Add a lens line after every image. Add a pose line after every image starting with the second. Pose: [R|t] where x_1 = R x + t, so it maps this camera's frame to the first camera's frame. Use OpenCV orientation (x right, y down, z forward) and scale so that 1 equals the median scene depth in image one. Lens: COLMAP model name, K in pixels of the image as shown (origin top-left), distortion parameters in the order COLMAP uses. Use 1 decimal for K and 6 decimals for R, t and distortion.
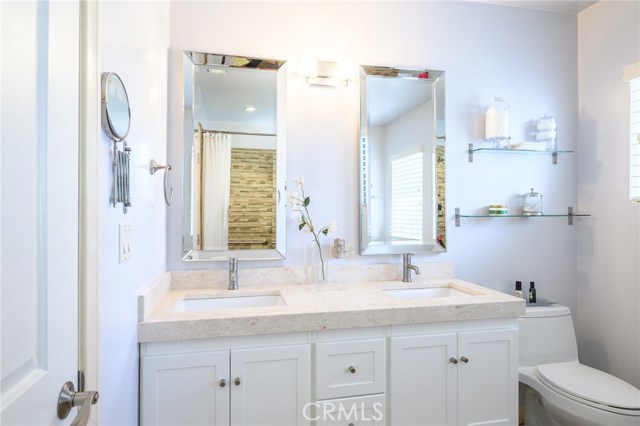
lens RADIAL K [[373.5, 0, 319.2], [0, 373.5, 213.7], [0, 0, 1]] dist [0.006719, 0.000473]
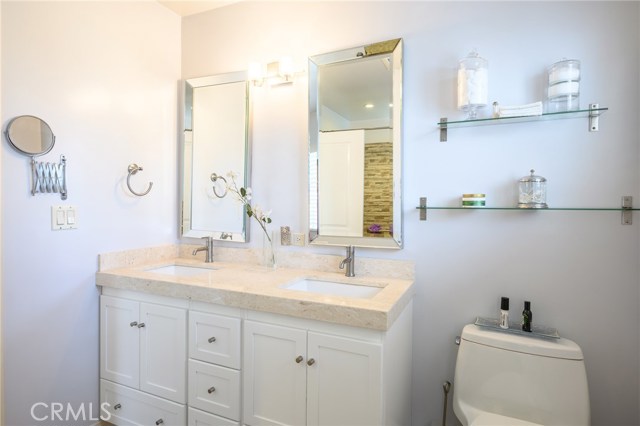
lens RADIAL K [[352.4, 0, 319.2], [0, 352.4, 209.9], [0, 0, 1]] dist [0.001918, -0.002147]
pose [[0.799328, 0.019620, -0.600574, 0.663718], [-0.010592, 0.999772, 0.018564, -0.000547], [0.600801, -0.008477, 0.799353, 0.231504]]
